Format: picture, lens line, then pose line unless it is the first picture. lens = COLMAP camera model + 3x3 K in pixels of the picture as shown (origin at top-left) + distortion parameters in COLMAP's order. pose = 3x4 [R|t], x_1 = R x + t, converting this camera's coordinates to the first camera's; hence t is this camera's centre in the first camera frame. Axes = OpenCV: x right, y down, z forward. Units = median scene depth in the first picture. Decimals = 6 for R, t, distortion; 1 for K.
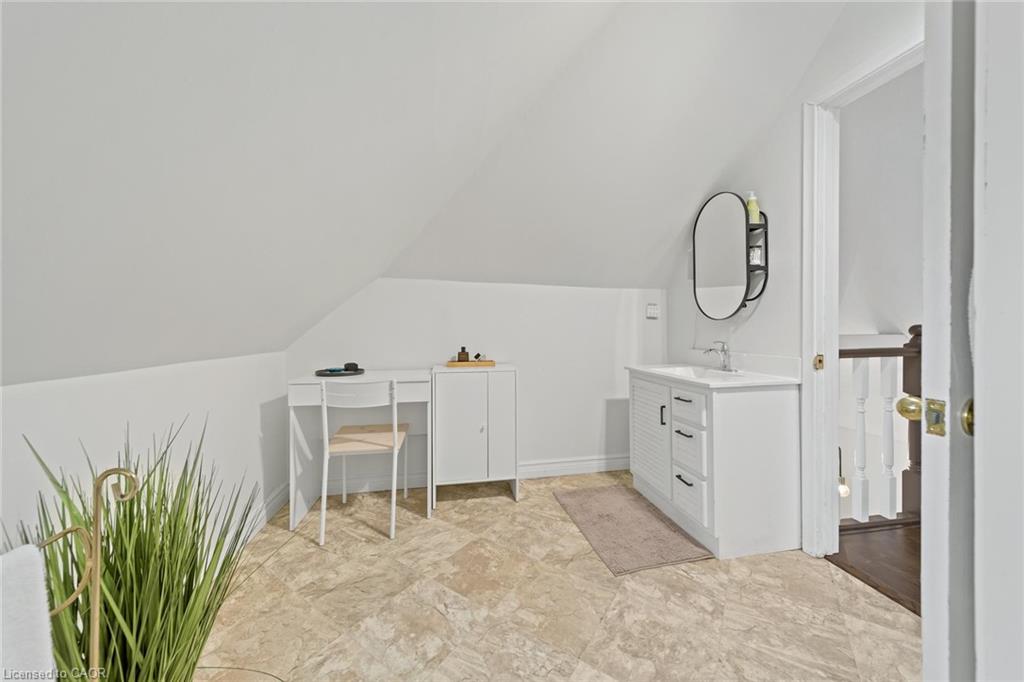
lens RADIAL K [[367.3, 0, 512.1], [0, 367.3, 330.9], [0, 0, 1]] dist [0.003465, -0.000109]
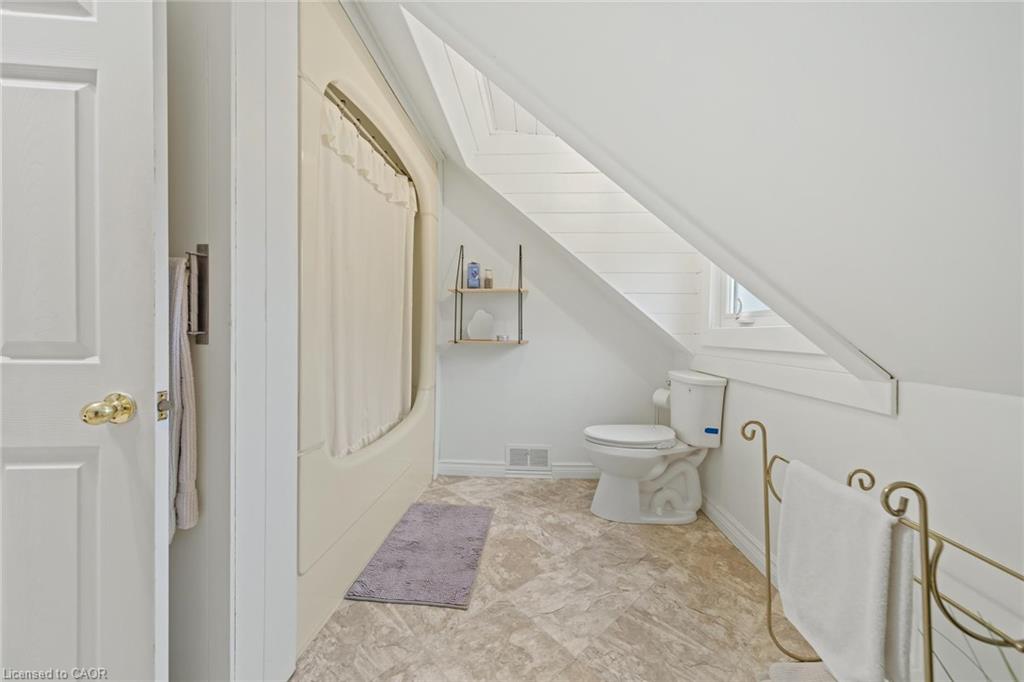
lens RADIAL K [[367.3, 0, 514.5], [0, 367.3, 333.6], [0, 0, 1]] dist [0.003465, -0.000109]
pose [[-0.972865, -0.001016, 0.231372, -0.330990], [0.002388, 0.999893, 0.014433, -0.023389], [-0.231362, 0.014593, -0.972758, 1.974815]]
